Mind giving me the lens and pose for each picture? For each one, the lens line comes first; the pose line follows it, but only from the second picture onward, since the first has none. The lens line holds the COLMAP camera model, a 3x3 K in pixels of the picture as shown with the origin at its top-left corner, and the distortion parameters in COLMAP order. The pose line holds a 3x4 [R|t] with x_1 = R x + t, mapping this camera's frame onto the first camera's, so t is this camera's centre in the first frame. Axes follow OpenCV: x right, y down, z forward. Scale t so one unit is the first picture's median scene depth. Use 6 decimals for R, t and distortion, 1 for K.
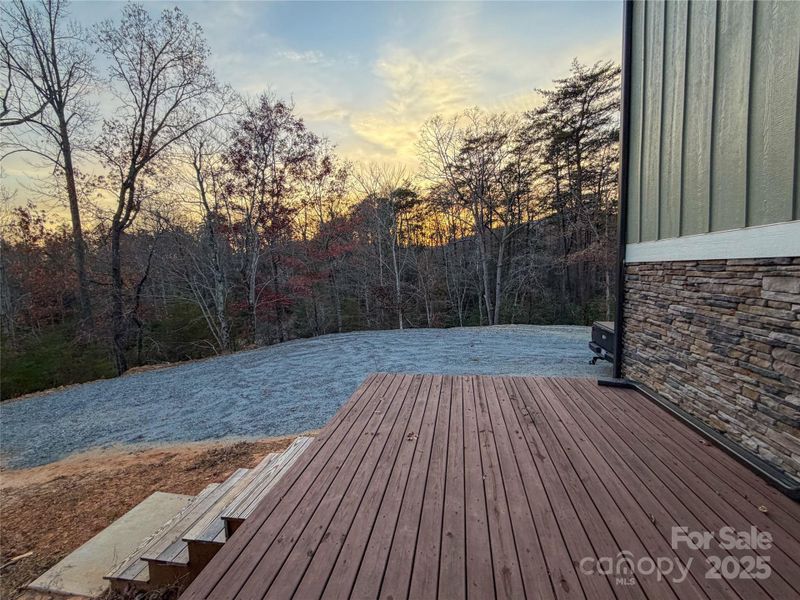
lens RADIAL K [[347.6, 0, 401.1], [0, 347.6, 298.9], [0, 0, 1]] dist [0.000363, 0.000104]
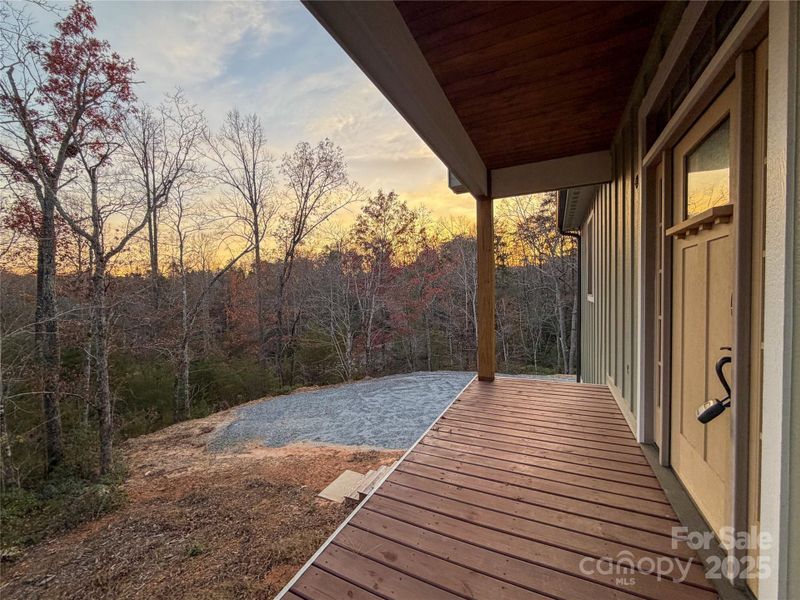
lens RADIAL K [[335.6, 0, 397.2], [0, 335.6, 292.7], [0, 0, 1]] dist [-0.000205, -0.000057]
pose [[0.961720, 0.020781, -0.273243, 0.043867], [-0.037179, 0.997795, -0.054972, -0.107207], [0.271499, 0.063026, 0.960373, -0.237229]]
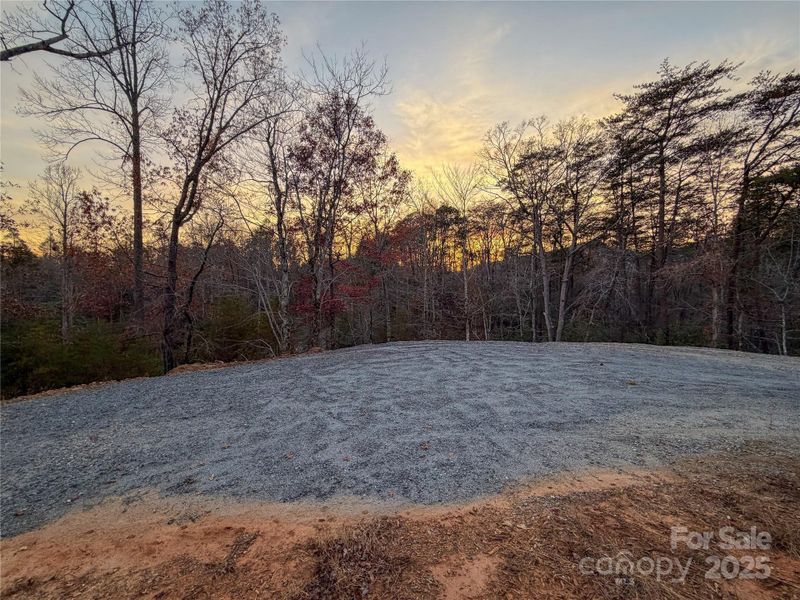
lens RADIAL K [[318.6, 0, 397.7], [0, 318.6, 299.3], [0, 0, 1]] dist [0.000693, -0.000003]
pose [[0.996678, 0.049397, -0.064755, -0.140741], [-0.053314, 0.996760, -0.060233, 0.038653], [0.061570, 0.063485, 0.996082, 0.173052]]
